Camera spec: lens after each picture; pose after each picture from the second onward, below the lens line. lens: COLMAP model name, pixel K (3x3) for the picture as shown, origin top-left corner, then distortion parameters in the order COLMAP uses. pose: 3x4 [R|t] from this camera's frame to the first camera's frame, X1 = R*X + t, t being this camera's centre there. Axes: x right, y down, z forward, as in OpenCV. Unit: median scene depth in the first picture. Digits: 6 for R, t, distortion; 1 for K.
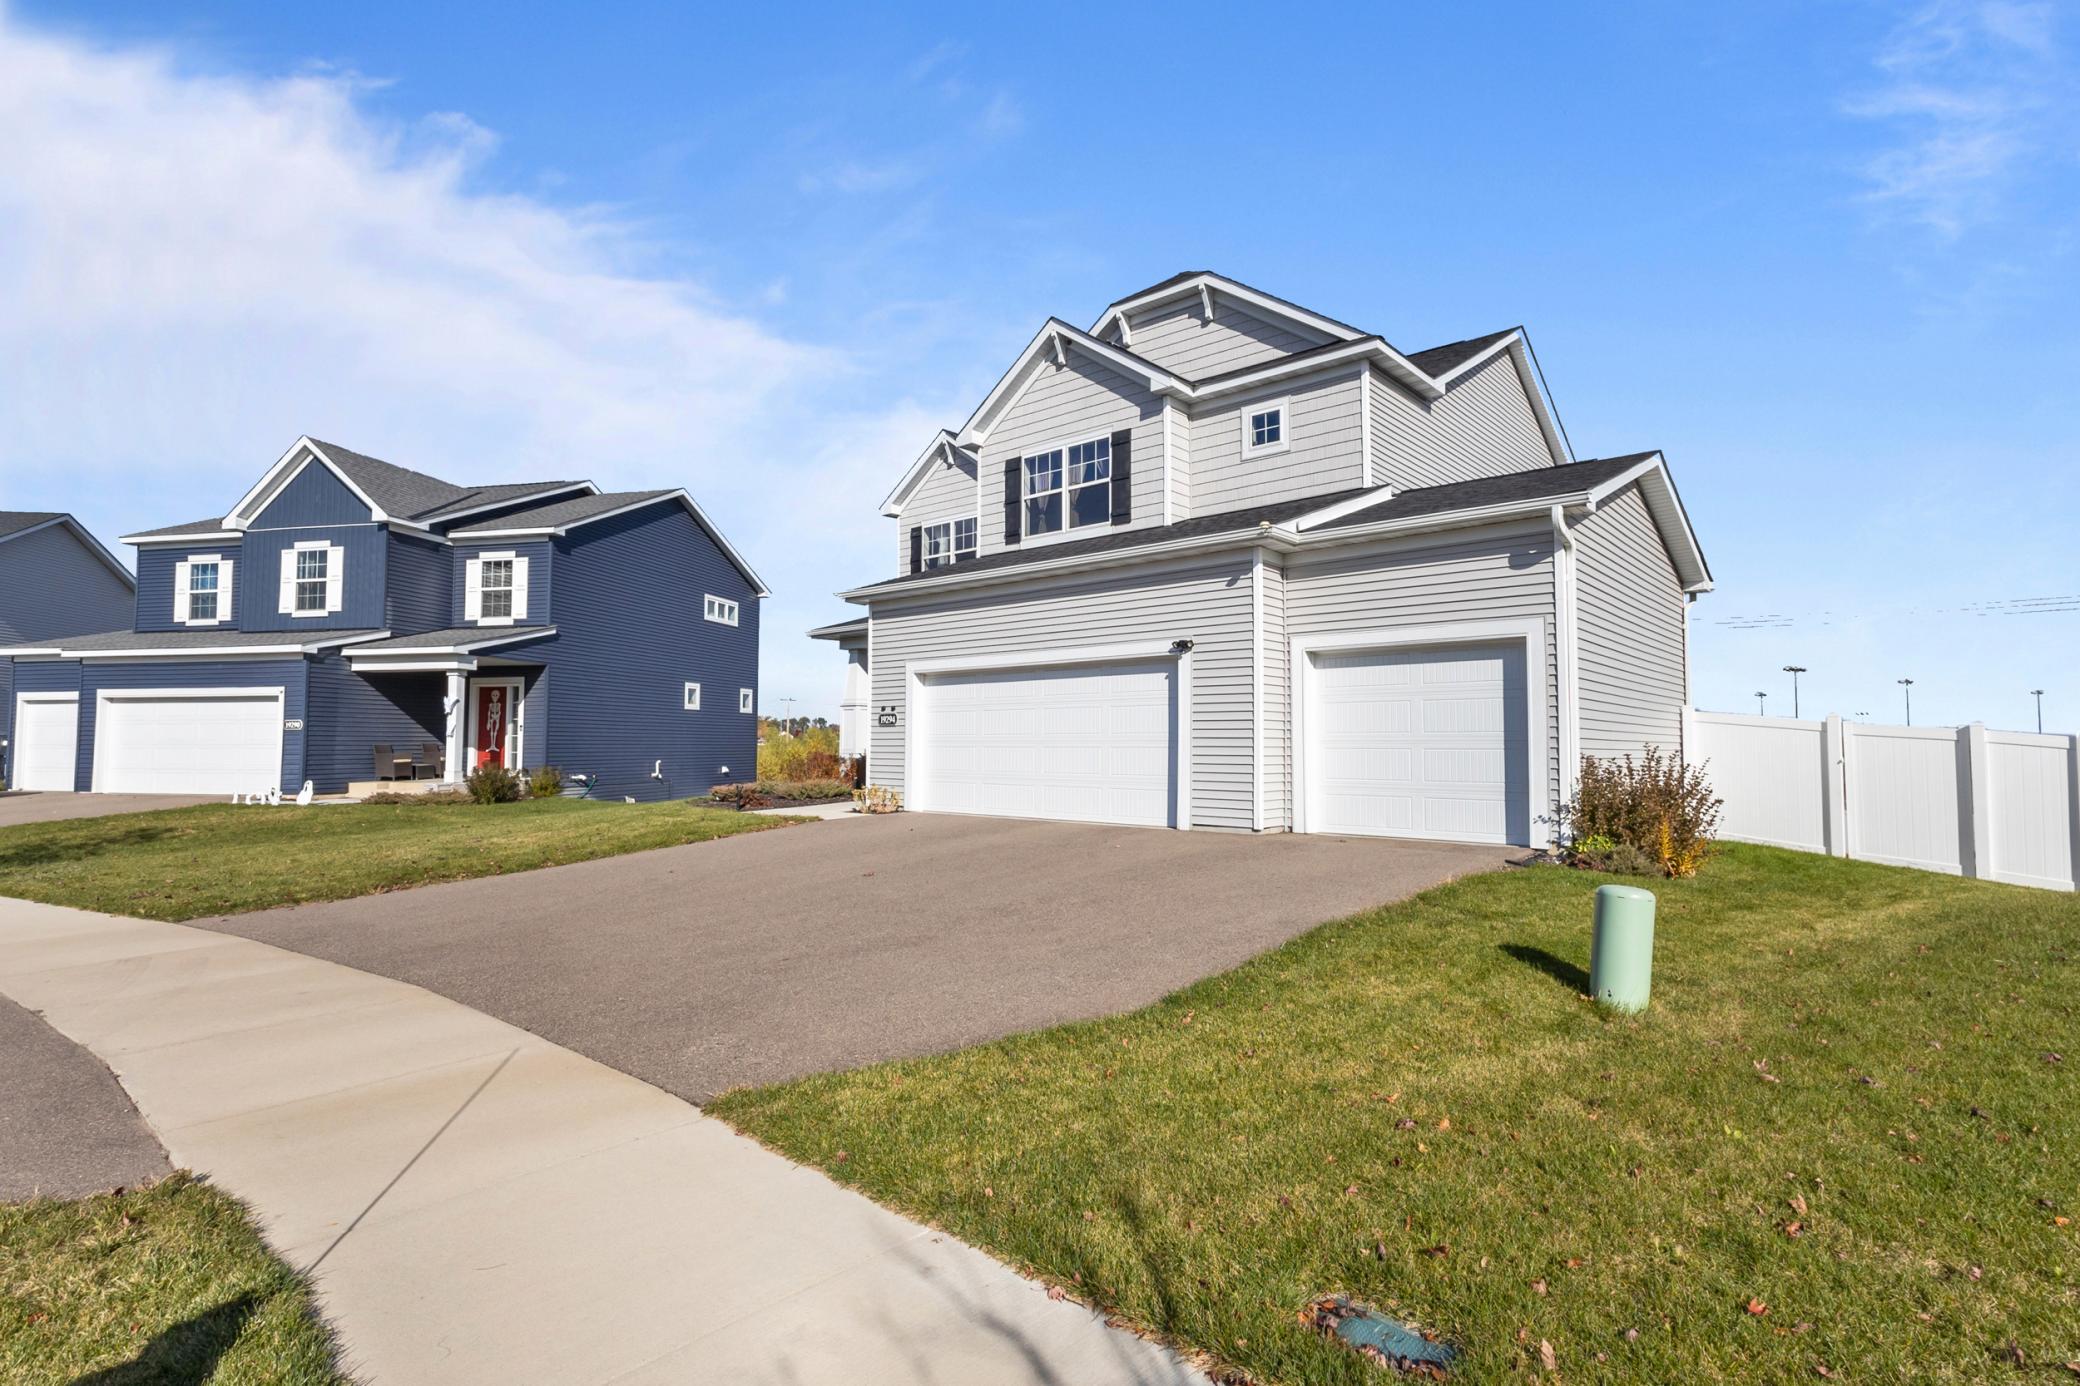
lens RADIAL K [[1061.9, 0, 1011.2], [0, 1061.9, 734.3], [0, 0, 1]] dist [-0.005927, 0.001338]
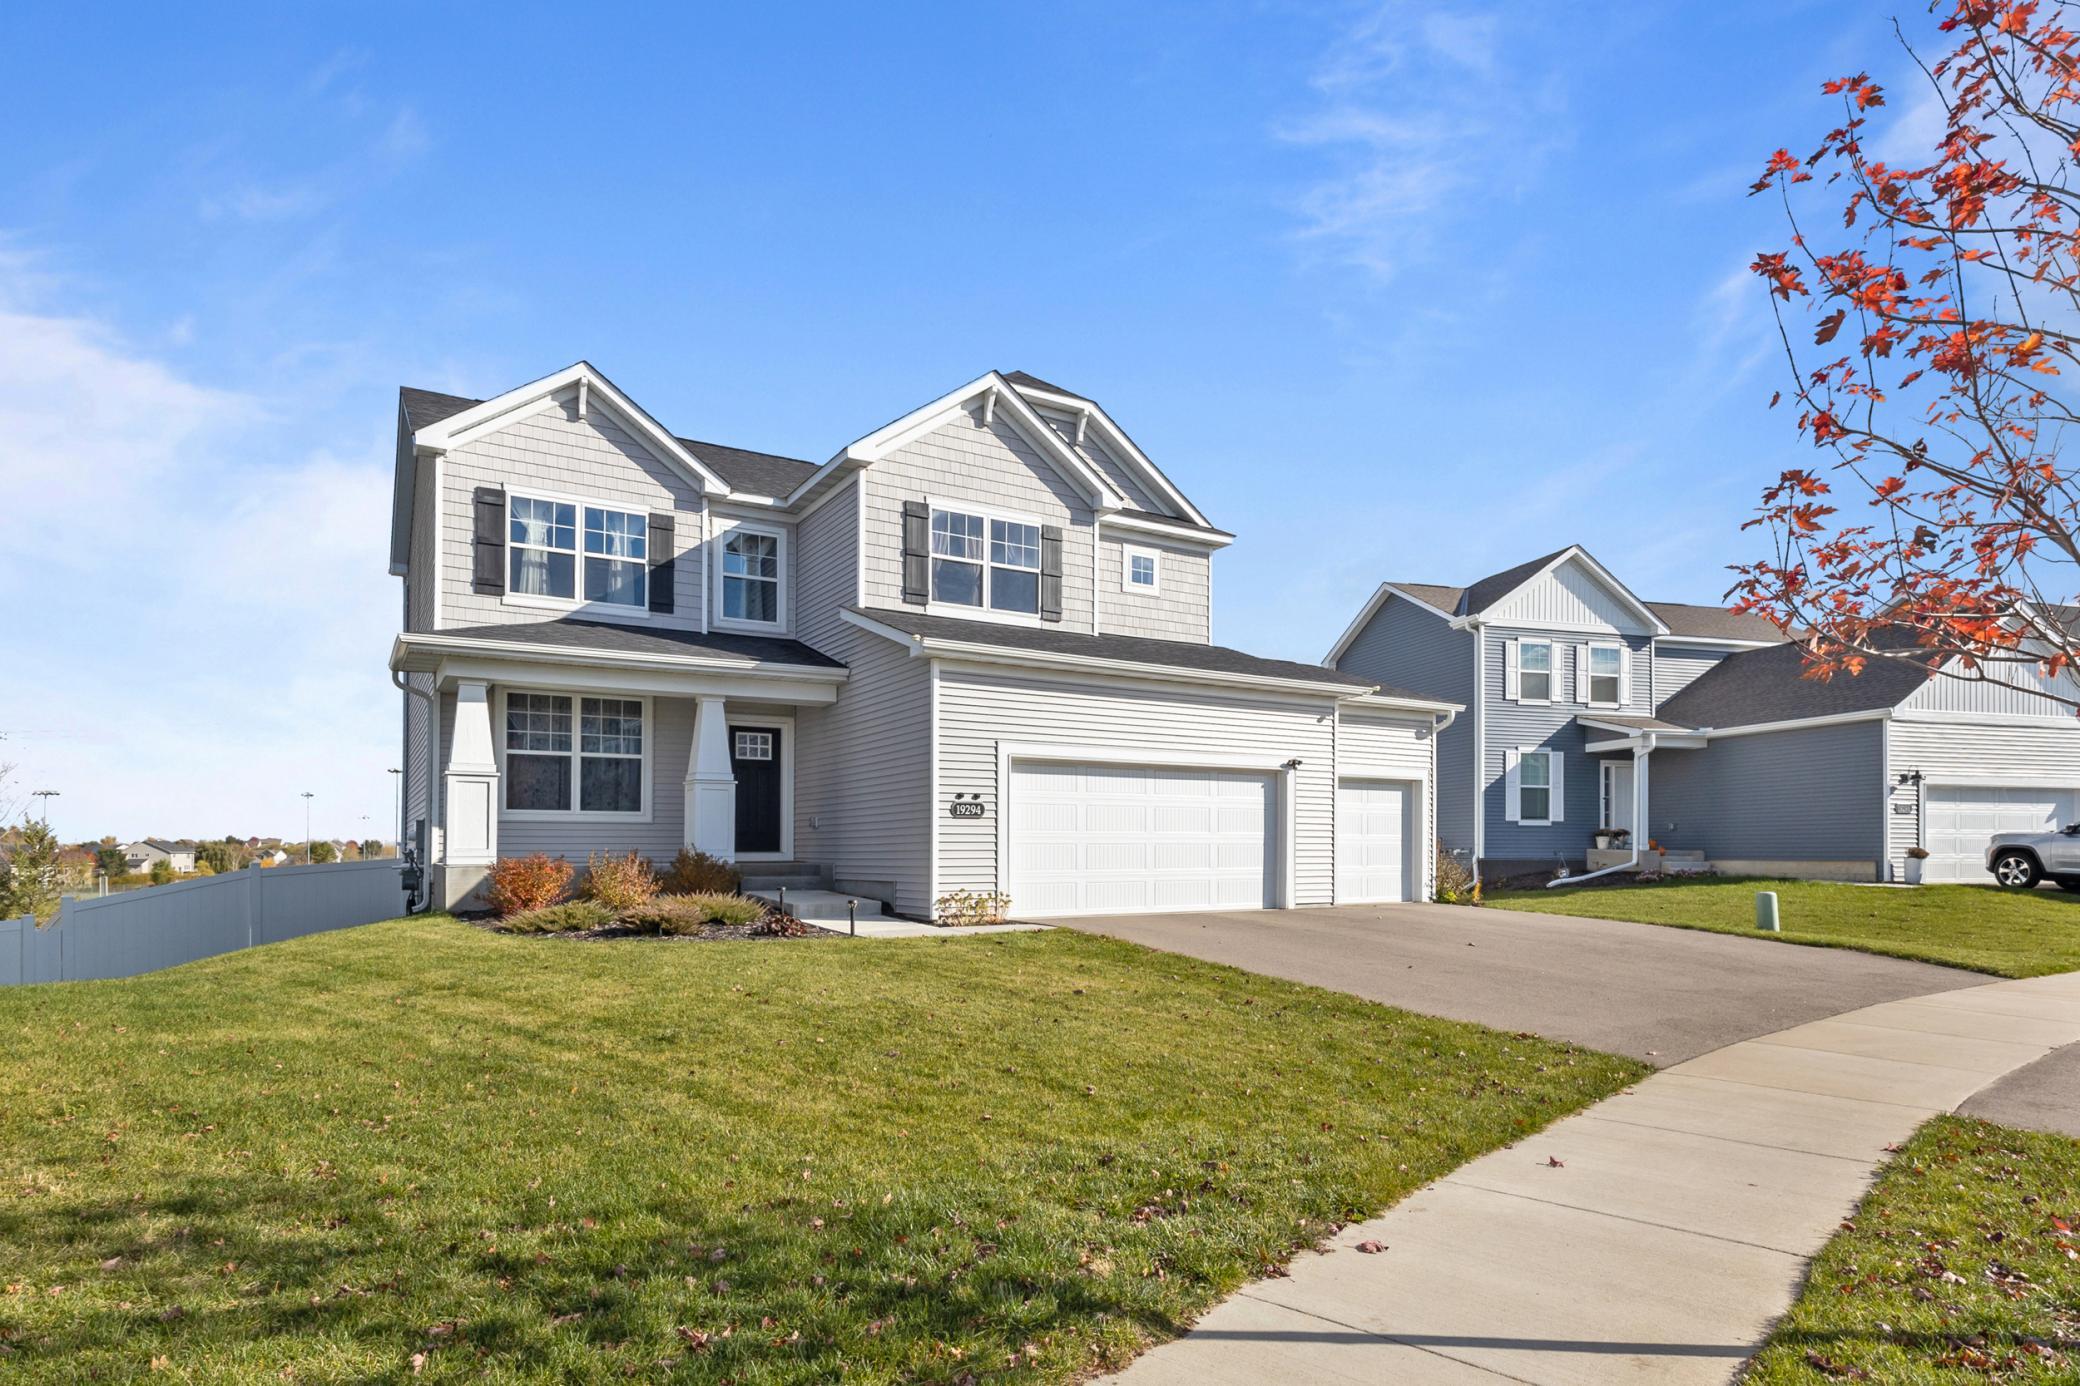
lens RADIAL K [[1153.6, 0, 1157.8], [0, 1153.6, 896.7], [0, 0, 1]] dist [-0.004621, -0.002950]
pose [[0.207213, -0.043305, 0.977337, -0.951395], [-0.010034, 0.998873, 0.046387, 0.009980], [-0.978244, -0.019418, 0.206545, 0.673842]]
